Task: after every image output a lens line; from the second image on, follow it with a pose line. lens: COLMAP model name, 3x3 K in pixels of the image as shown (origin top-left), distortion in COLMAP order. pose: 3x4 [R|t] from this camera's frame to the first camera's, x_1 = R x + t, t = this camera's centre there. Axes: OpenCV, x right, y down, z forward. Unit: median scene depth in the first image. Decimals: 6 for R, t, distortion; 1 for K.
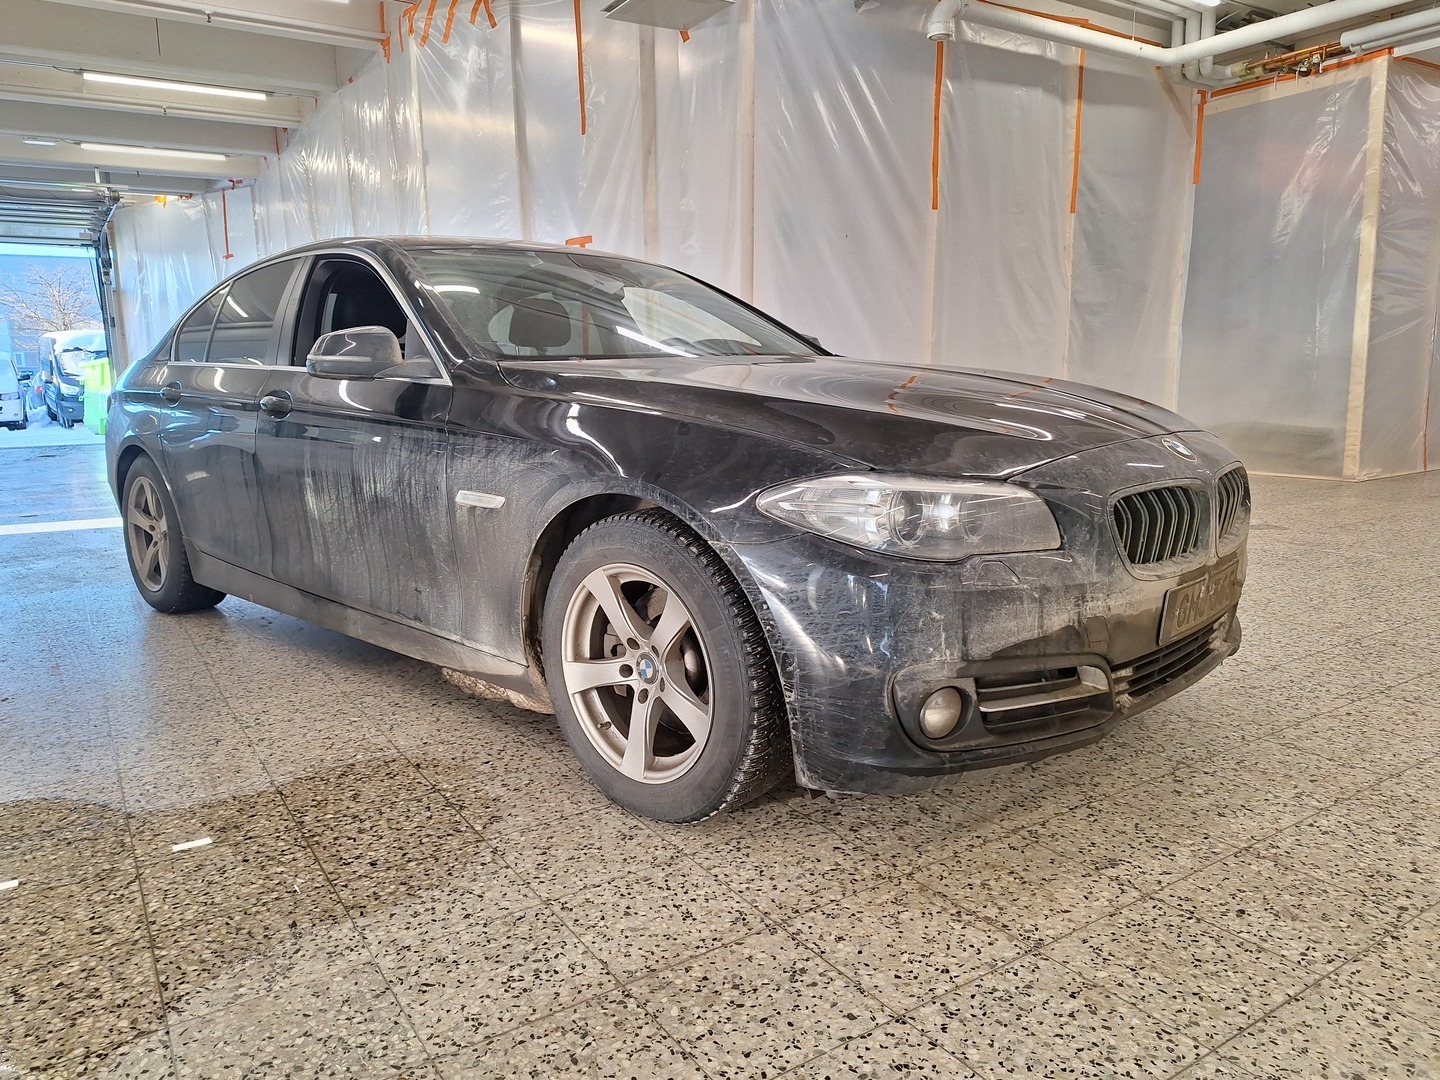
lens RADIAL K [[1002.5, 0, 713.1], [0, 1002.5, 533.6], [0, 0, 1]] dist [0.084934, -0.094619]
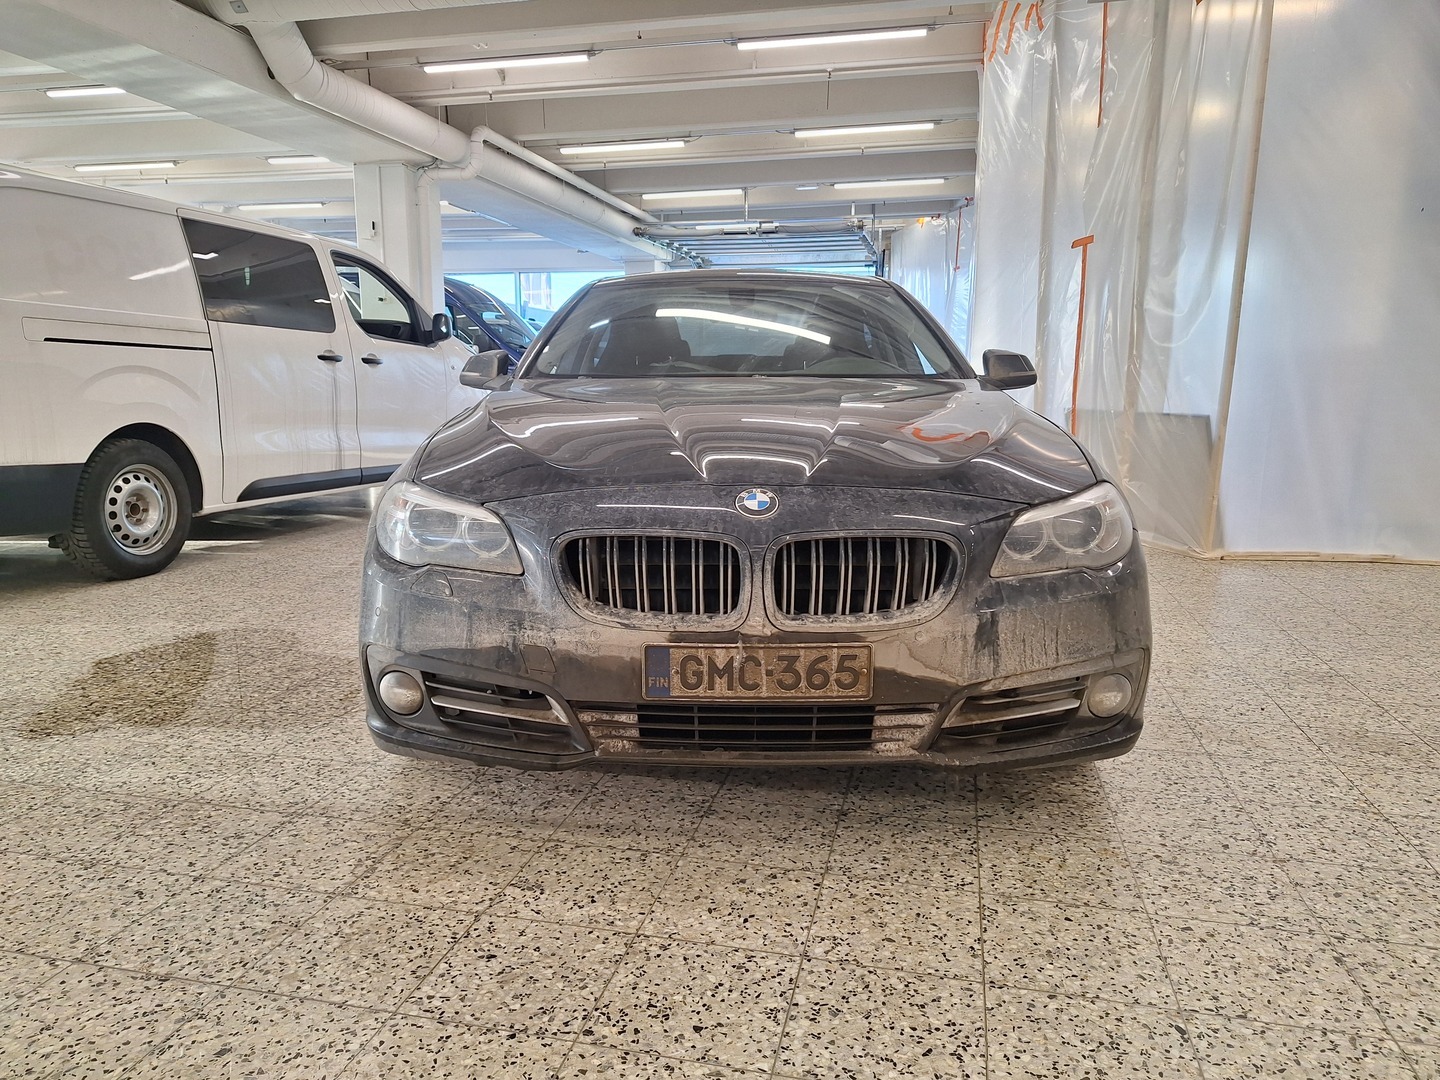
lens RADIAL K [[1002.5, 0, 713.1], [0, 1002.5, 533.6], [0, 0, 1]] dist [0.084934, -0.094619]
pose [[0.679313, 0.134229, -0.721468, 1.188621], [-0.130711, 0.989540, 0.061030, -0.114293], [0.722114, 0.052845, 0.689753, 0.402835]]
